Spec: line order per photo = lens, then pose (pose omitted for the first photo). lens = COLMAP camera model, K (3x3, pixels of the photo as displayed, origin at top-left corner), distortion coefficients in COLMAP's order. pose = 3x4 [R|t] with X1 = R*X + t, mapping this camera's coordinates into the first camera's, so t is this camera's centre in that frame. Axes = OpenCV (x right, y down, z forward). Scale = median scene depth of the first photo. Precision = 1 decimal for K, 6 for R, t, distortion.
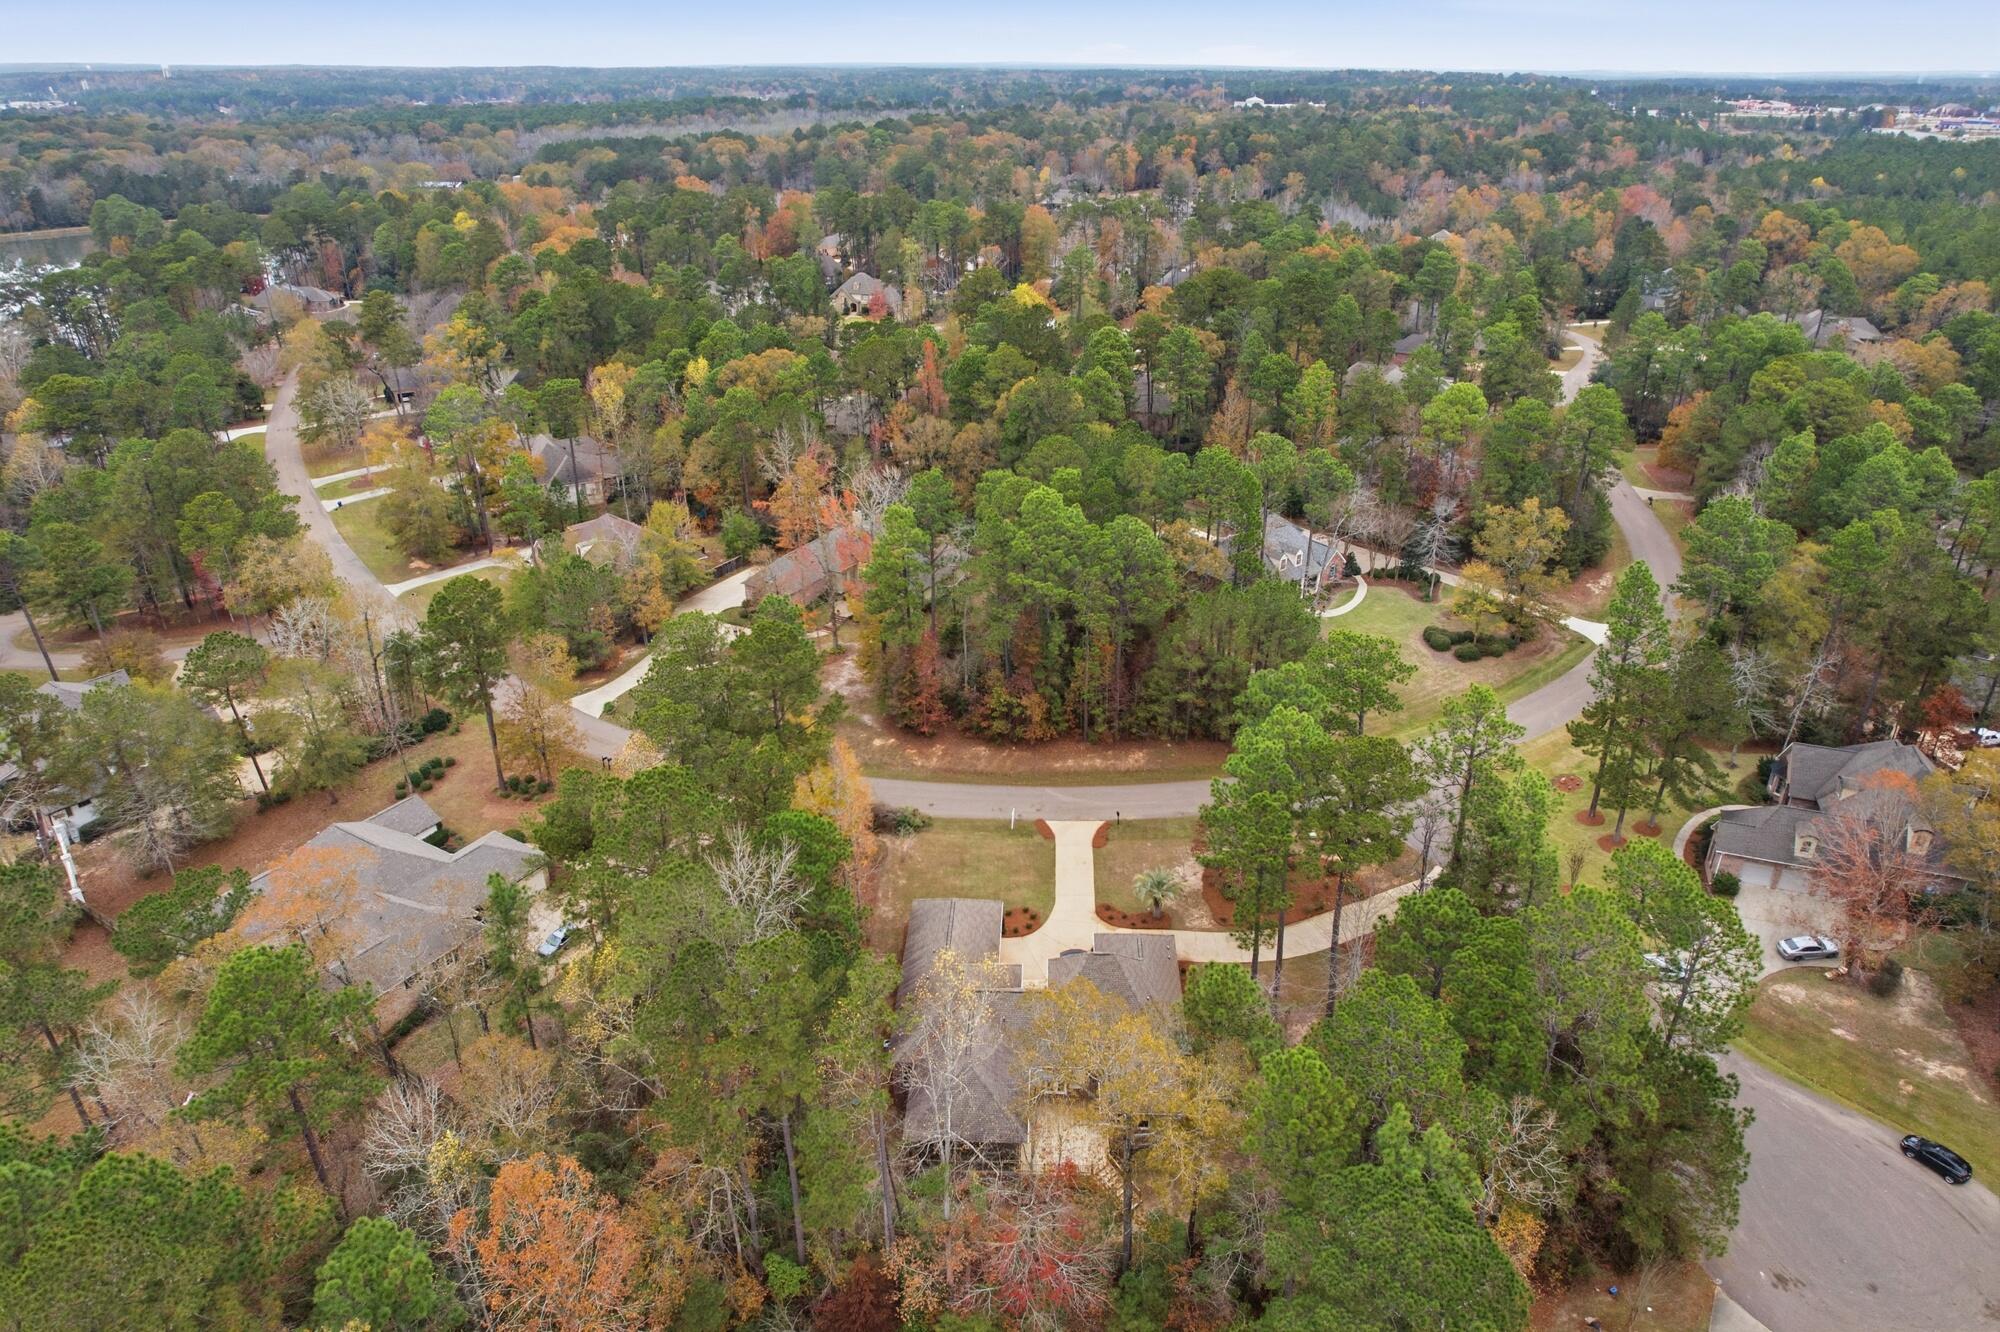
lens RADIAL K [[1299.4, 0, 1000.0], [0, 1299.4, 666.0], [0, 0, 1]] dist [-0.074265, 0.071218]
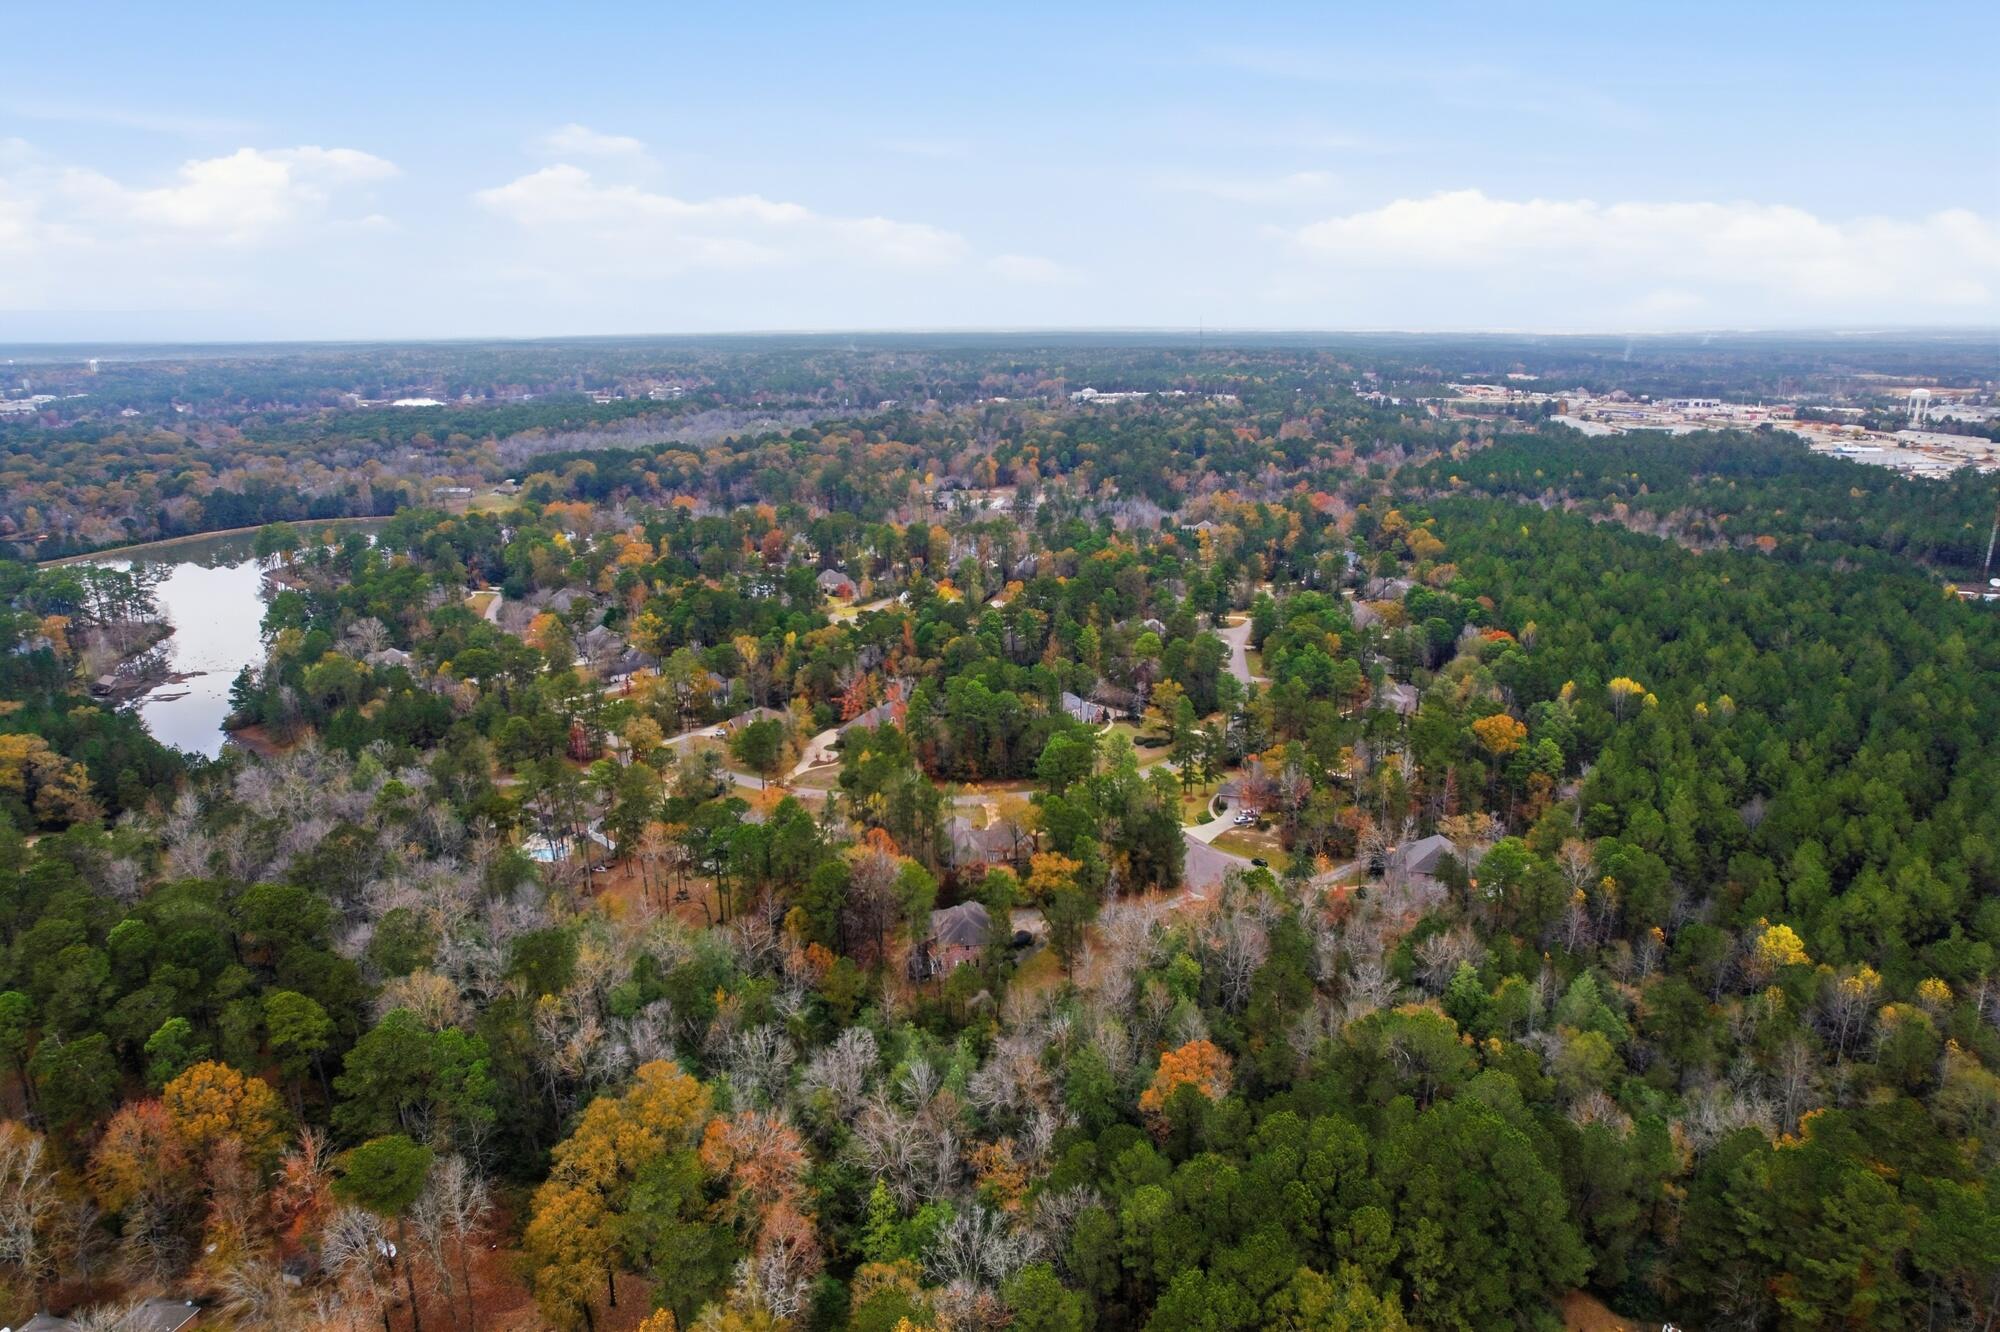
lens RADIAL K [[1299.4, 0, 1000.0], [0, 1299.4, 666.0], [0, 0, 1]] dist [-0.074265, 0.071218]
pose [[0.994446, -0.036221, 0.098819, -0.101816], [0.053454, 0.982622, -0.177756, 0.180546], [-0.090664, 0.182051, 0.979100, -0.945428]]
